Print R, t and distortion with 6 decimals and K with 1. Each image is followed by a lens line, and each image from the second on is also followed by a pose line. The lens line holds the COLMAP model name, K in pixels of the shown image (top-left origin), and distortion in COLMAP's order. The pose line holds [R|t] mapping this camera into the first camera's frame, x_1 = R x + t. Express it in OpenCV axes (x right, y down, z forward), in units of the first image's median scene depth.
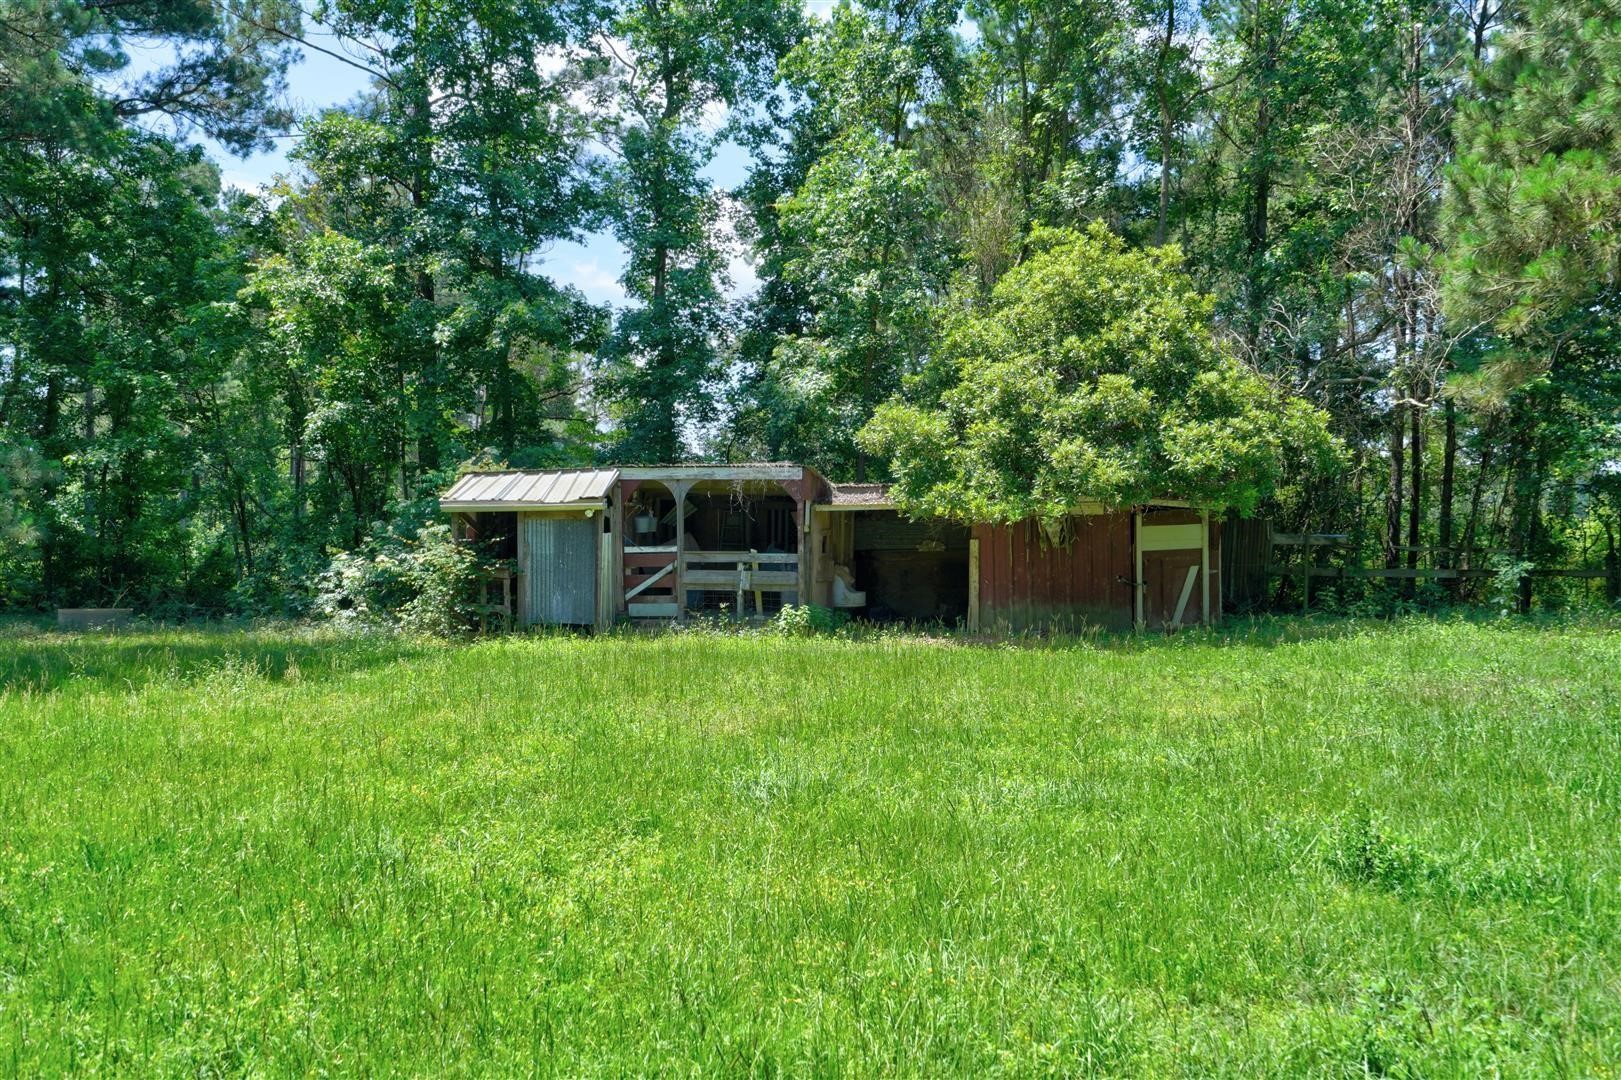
lens RADIAL K [[1600.0, 0, 812.8], [0, 1600.0, 540.1], [0, 0, 1]] dist [0.048128, 0.000000]
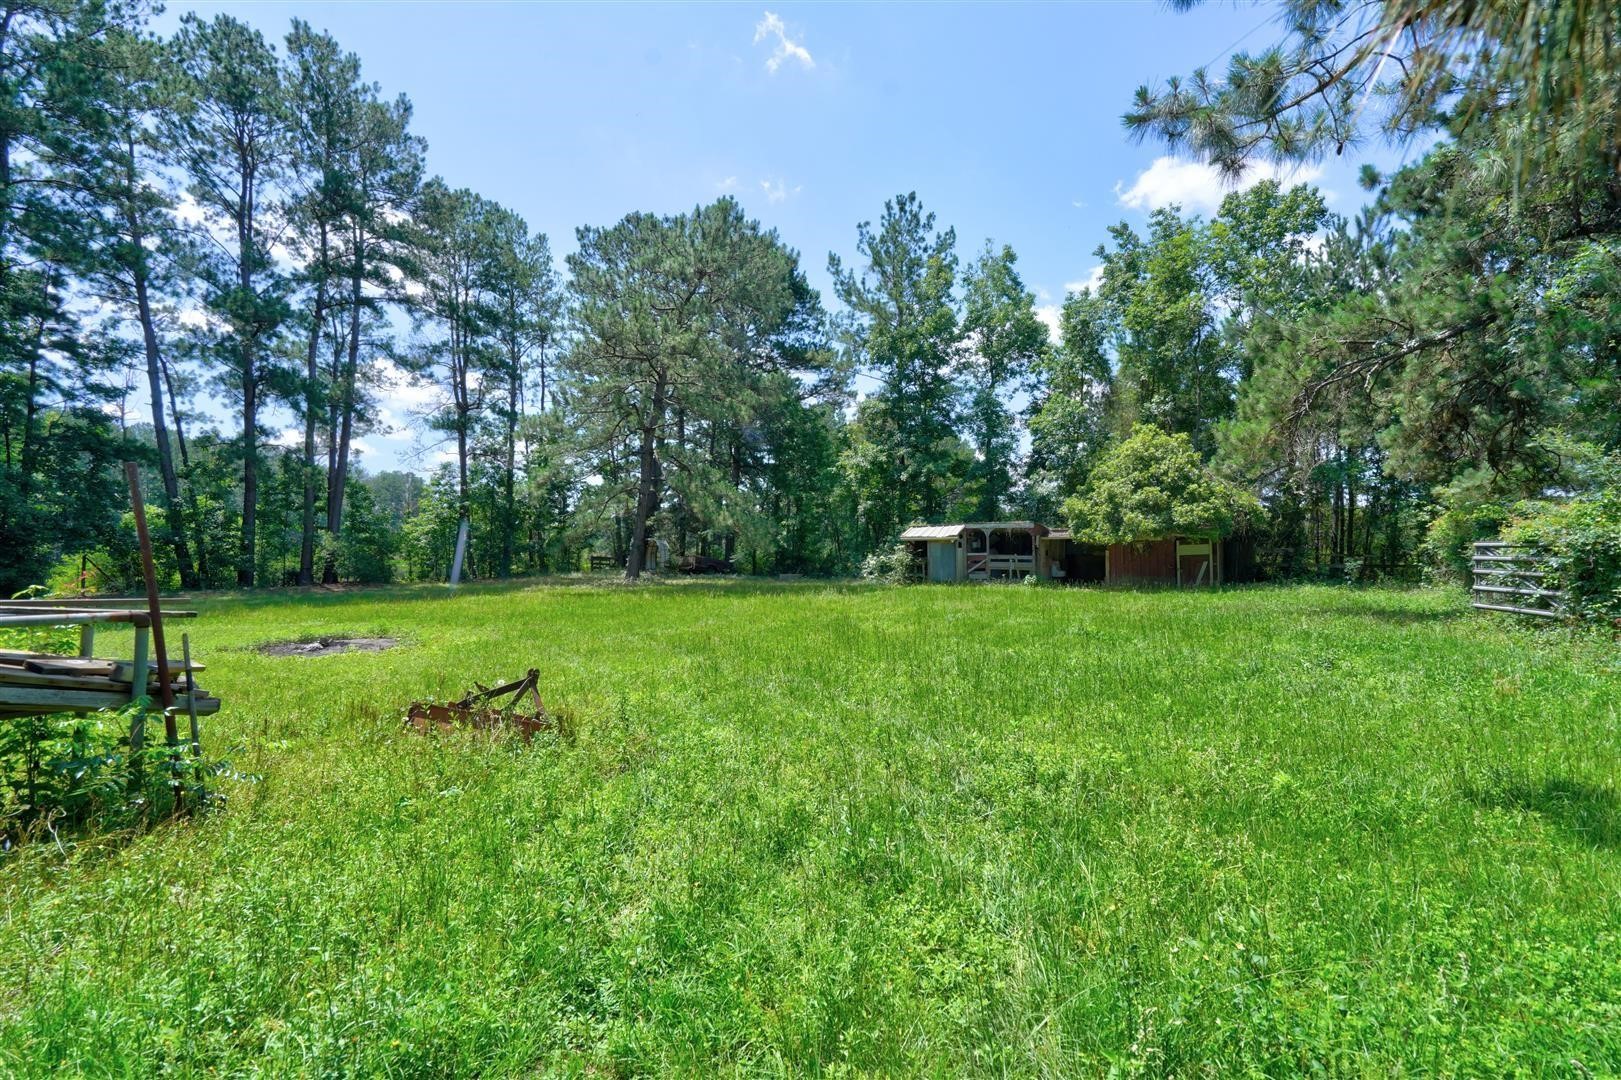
lens RADIAL K [[781.6, 0, 808.9], [0, 781.6, 542.3], [0, 0, 1]] dist [-0.000092, 0.001230]
pose [[0.923863, -0.003849, -0.382705, 0.137791], [0.001046, 0.999971, -0.007530, -0.004144], [0.382723, 0.006557, 0.923840, -0.319335]]
